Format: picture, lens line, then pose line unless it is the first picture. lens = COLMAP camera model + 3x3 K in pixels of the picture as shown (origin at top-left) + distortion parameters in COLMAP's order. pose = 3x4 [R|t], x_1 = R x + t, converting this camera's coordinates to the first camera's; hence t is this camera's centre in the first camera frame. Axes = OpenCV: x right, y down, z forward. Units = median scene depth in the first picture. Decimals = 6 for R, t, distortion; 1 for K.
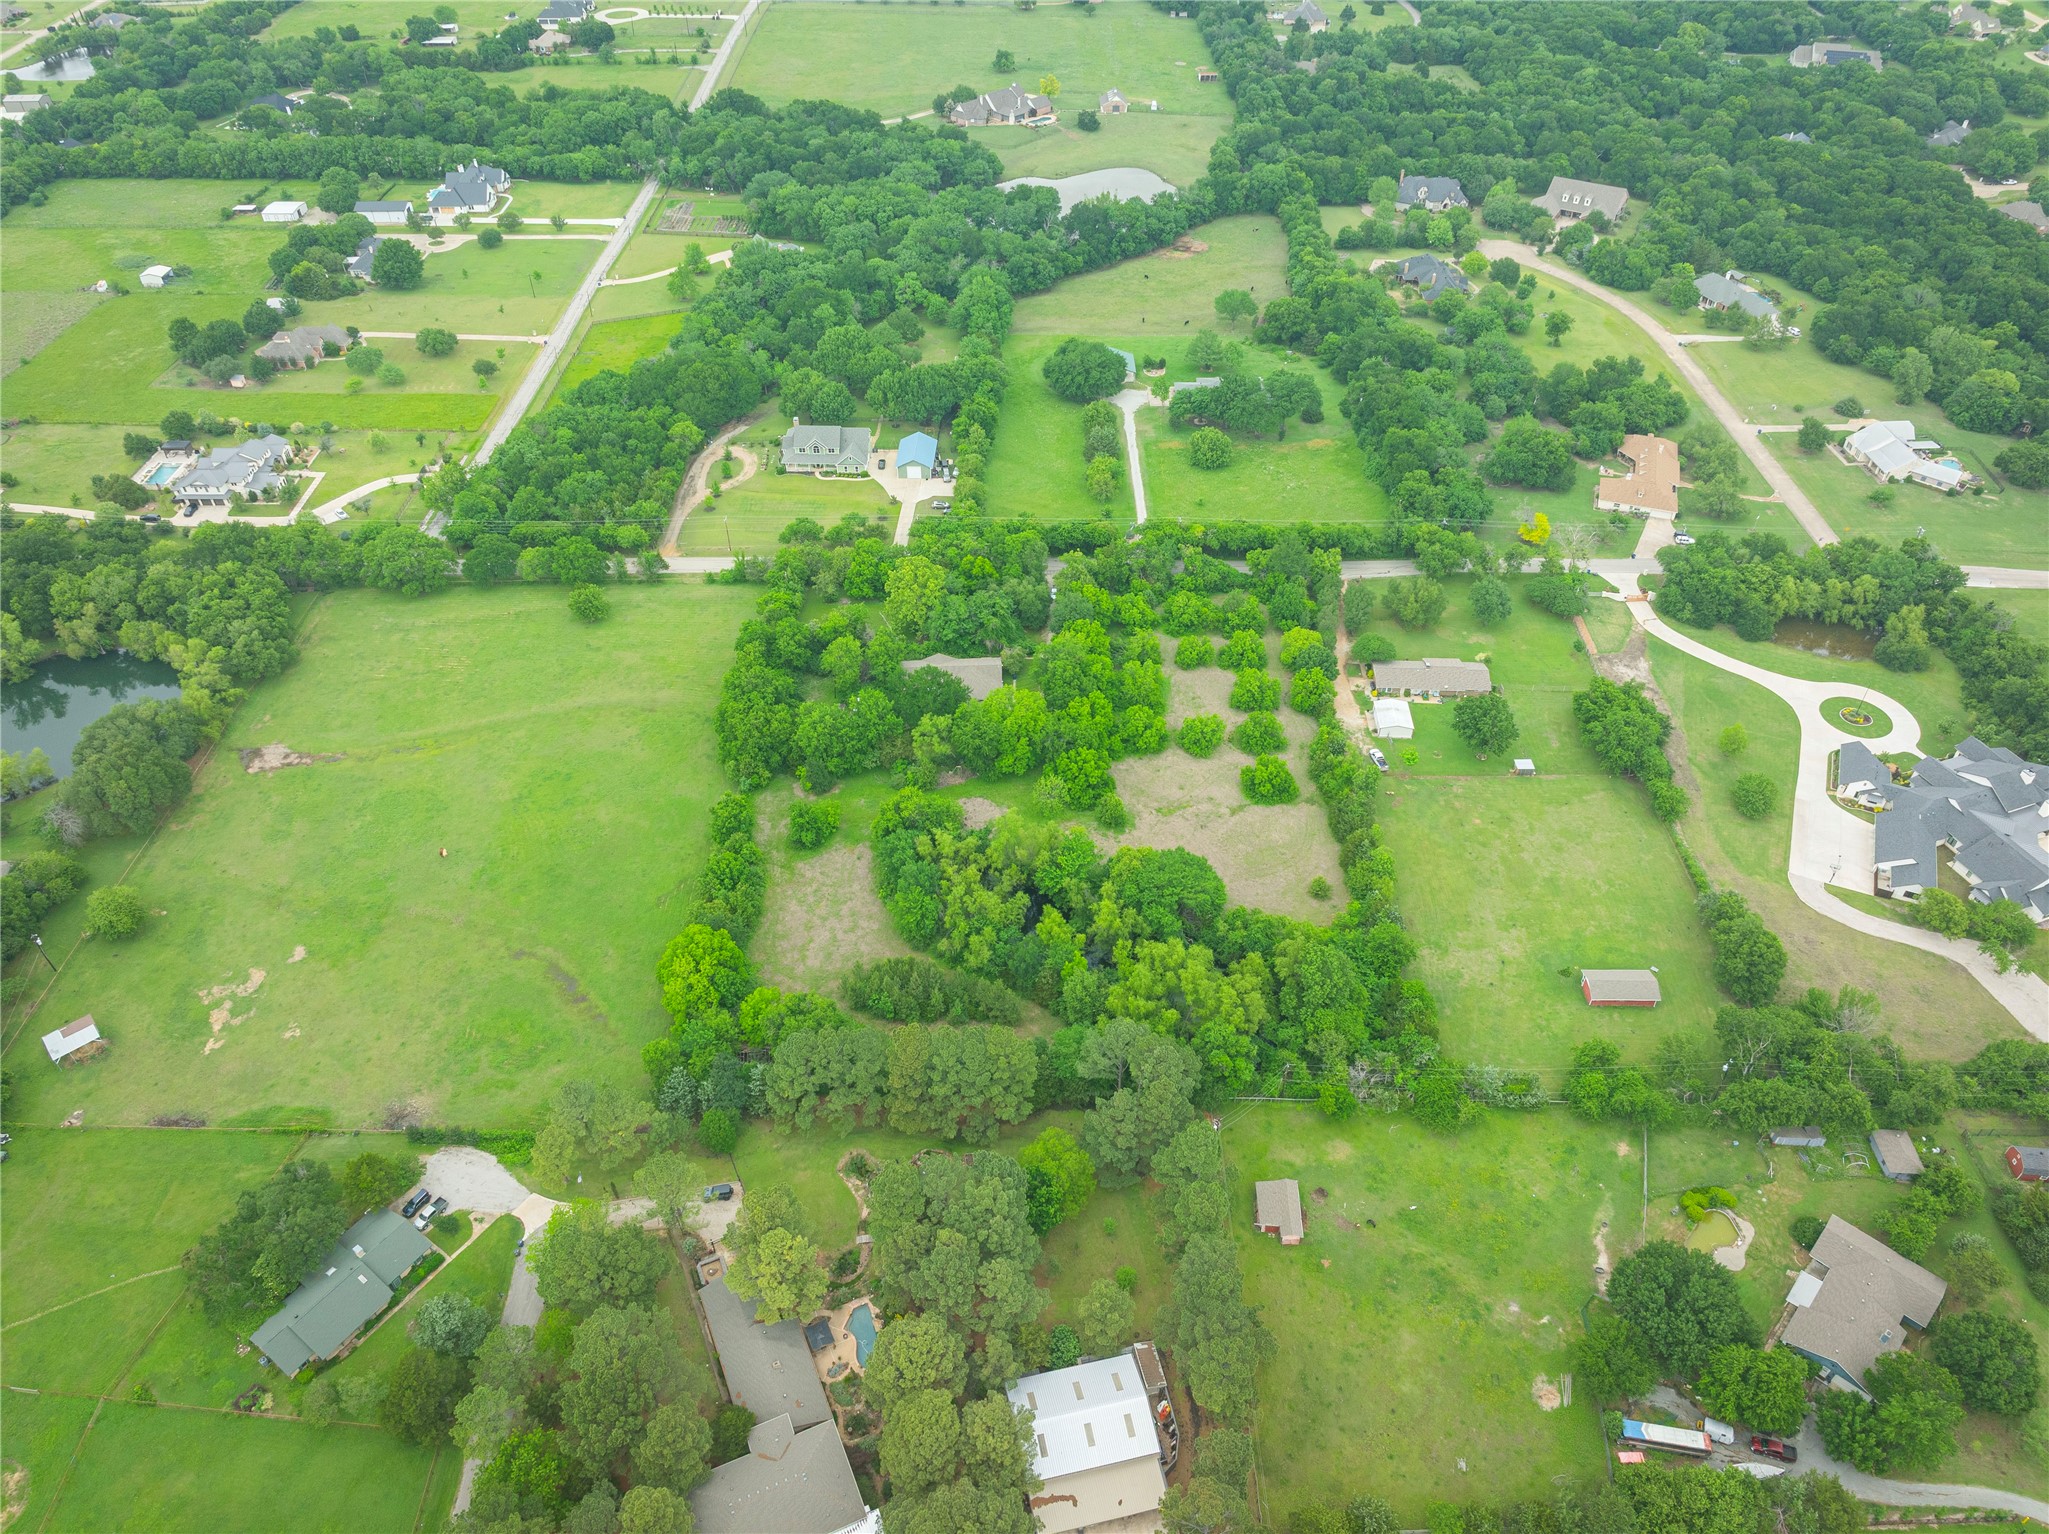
lens RADIAL K [[1443.2, 0, 1025.2], [0, 1443.2, 760.8], [0, 0, 1]] dist [-0.029086, 0.018838]
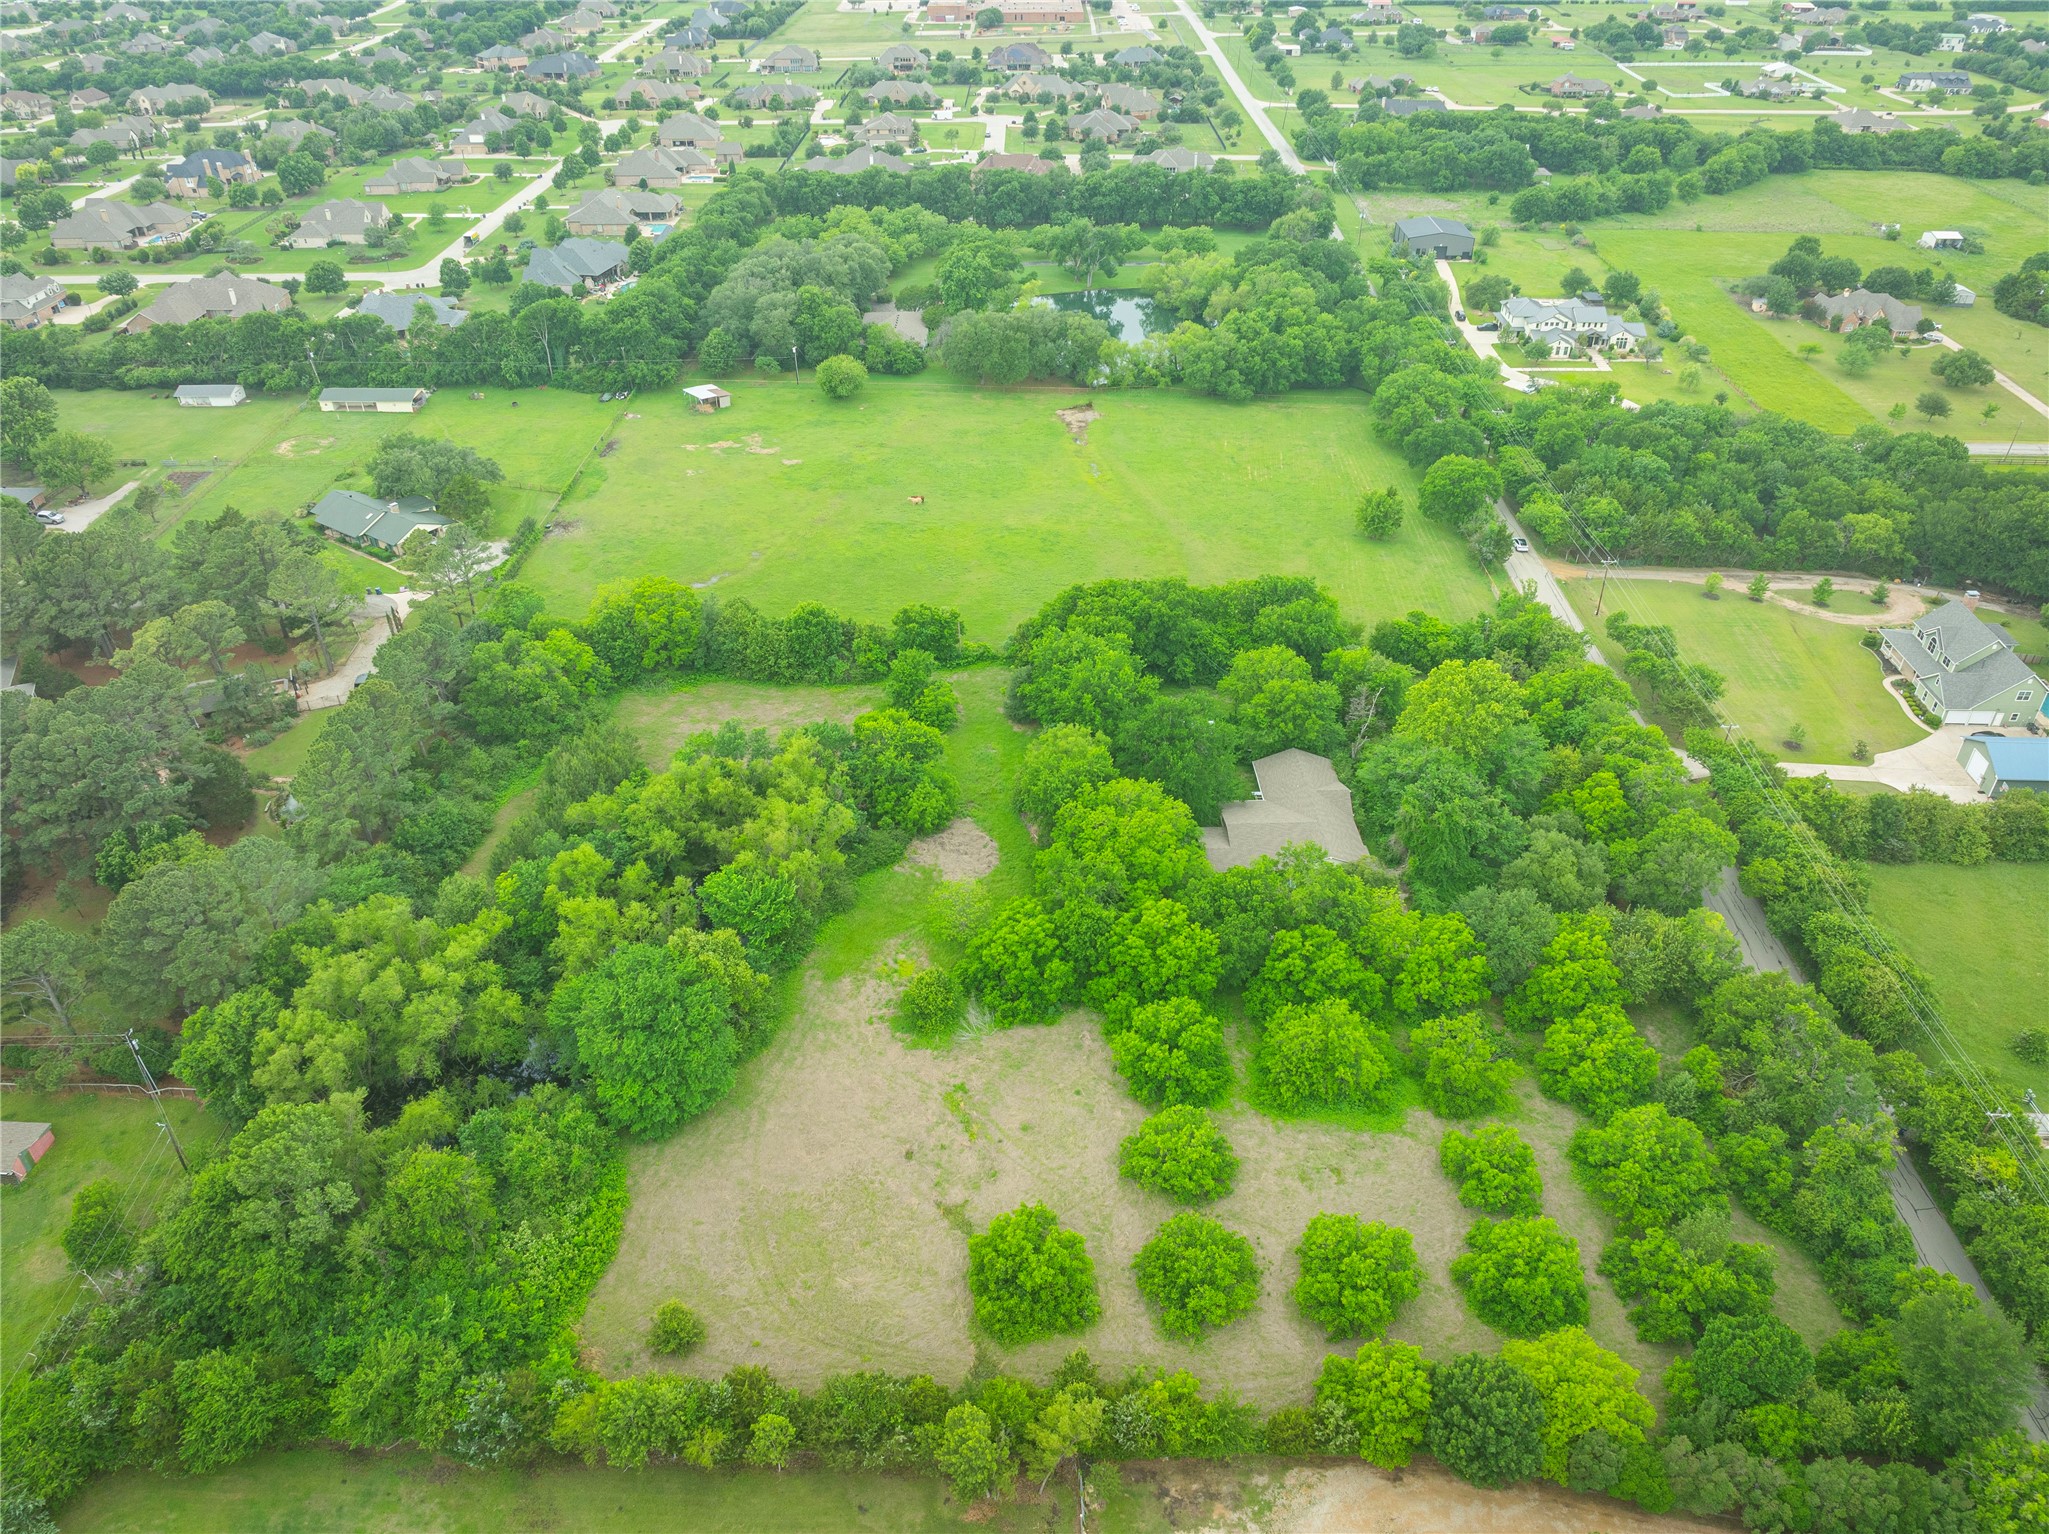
lens RADIAL K [[1443.2, 0, 1025.2], [0, 1443.2, 760.8], [0, 0, 1]] dist [-0.029086, 0.018838]
pose [[-0.008892, 0.562749, -0.826580, 0.435446], [-0.652651, 0.623006, 0.431173, -0.263445], [0.757607, 0.543302, 0.361738, 0.758256]]
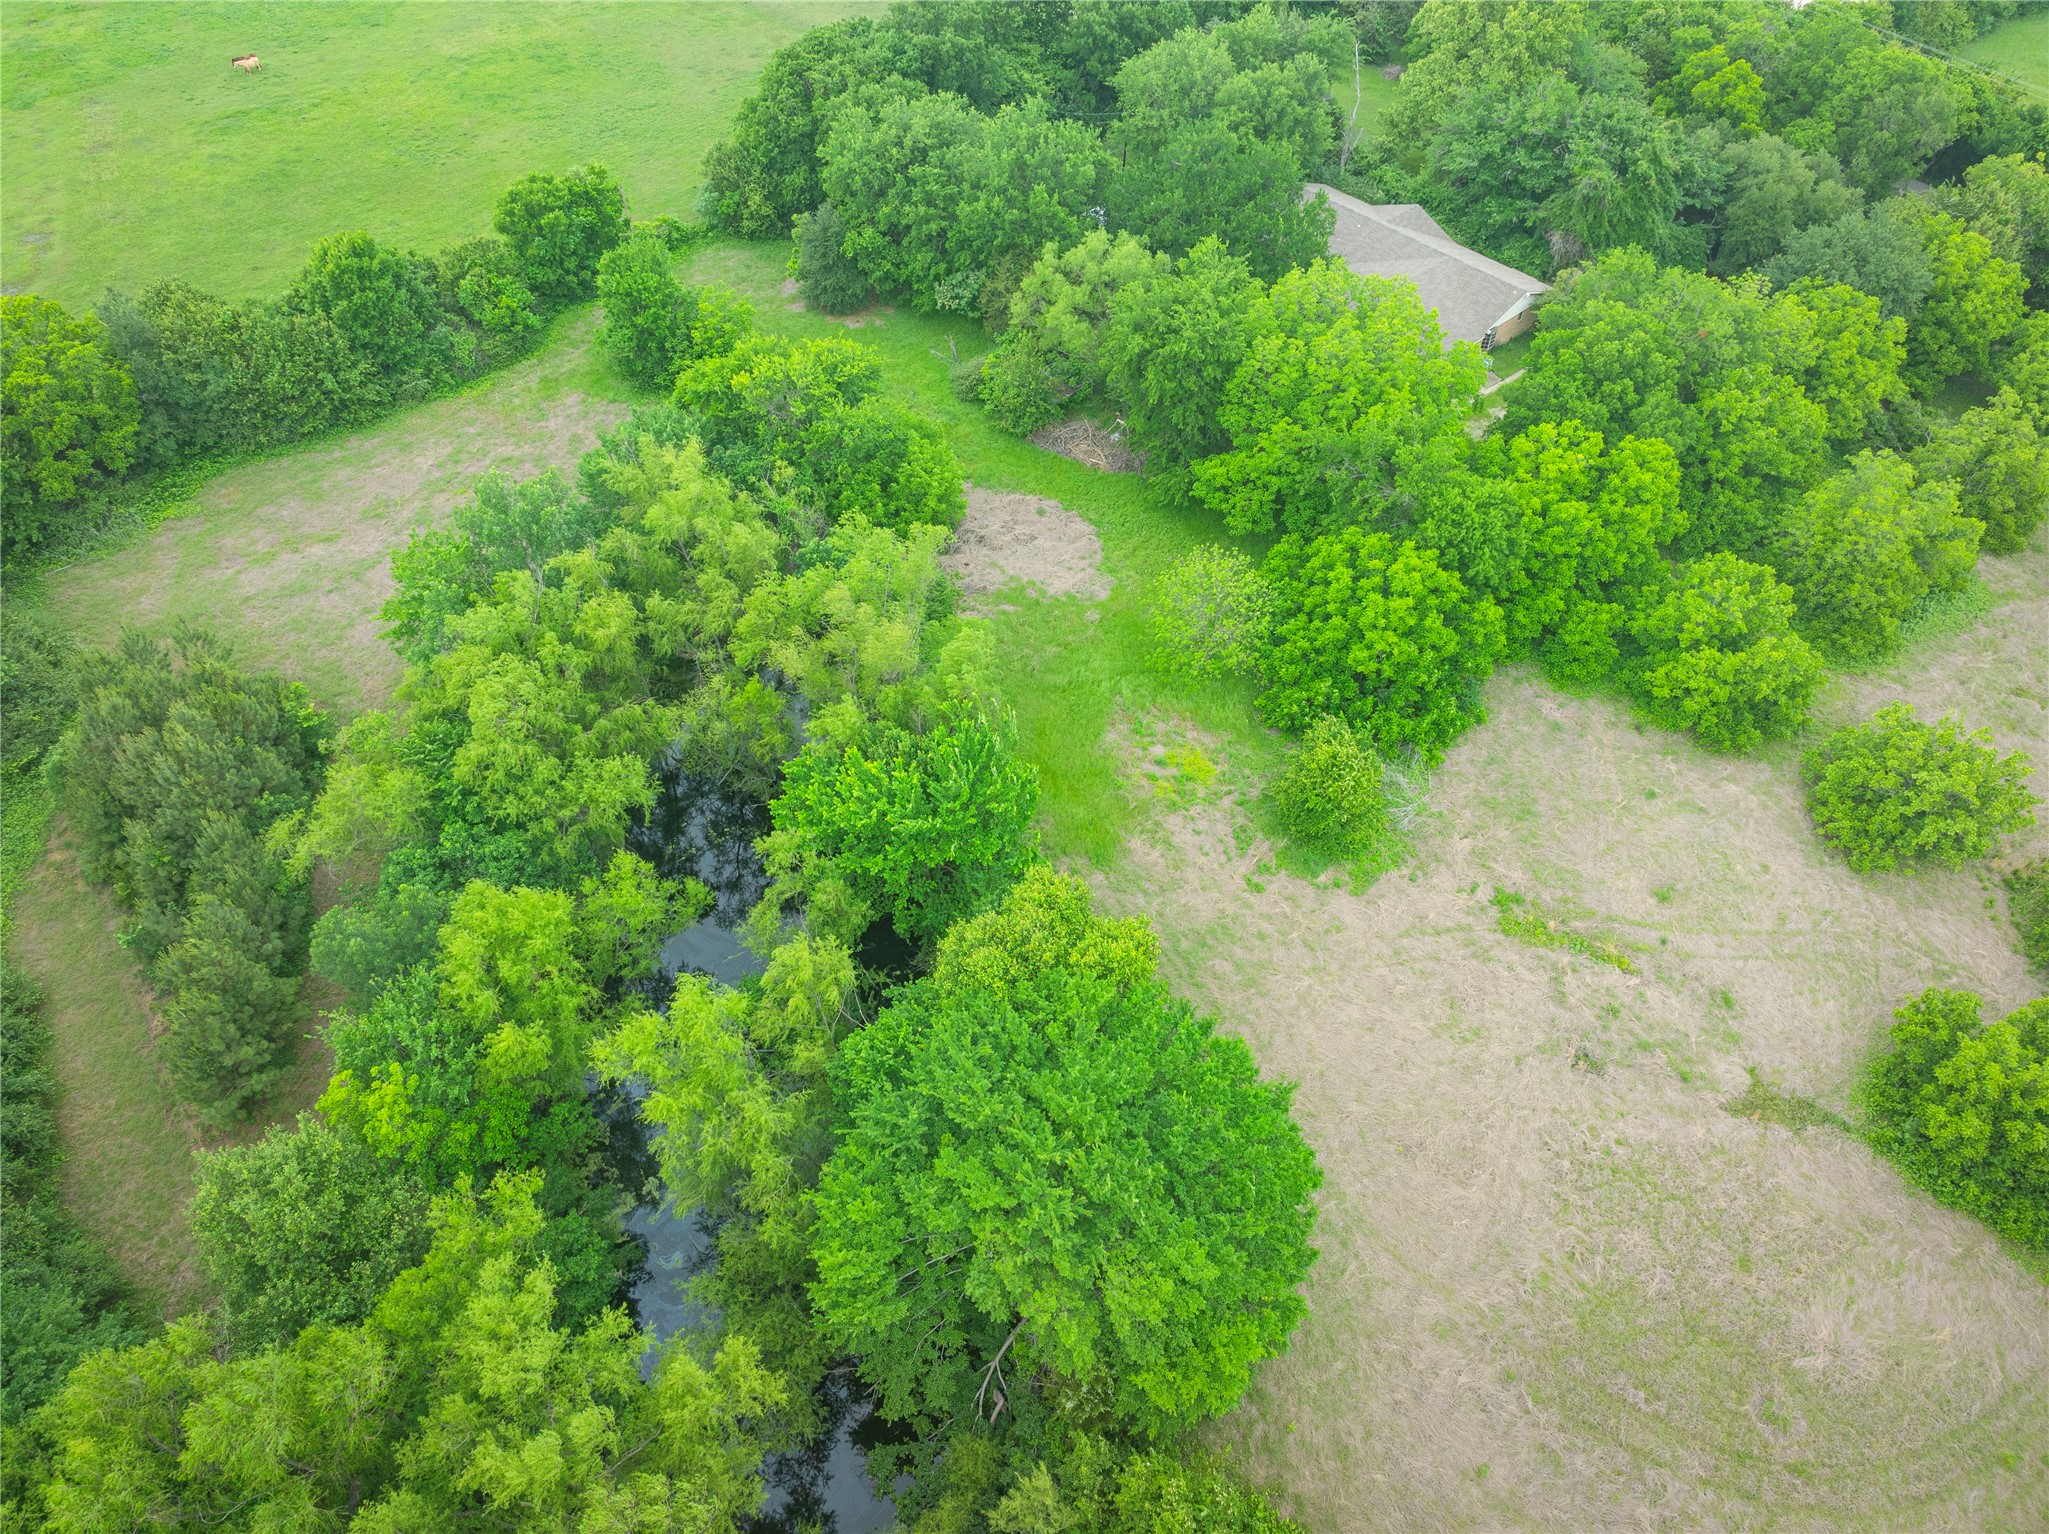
lens RADIAL K [[1443.2, 0, 1025.2], [0, 1443.2, 760.8], [0, 0, 1]] dist [-0.029086, 0.018838]
pose [[0.639032, 0.575896, -0.509884, 0.151964], [-0.505585, 0.814061, 0.285810, -0.016046], [0.579674, 0.075148, 0.811376, 0.724134]]
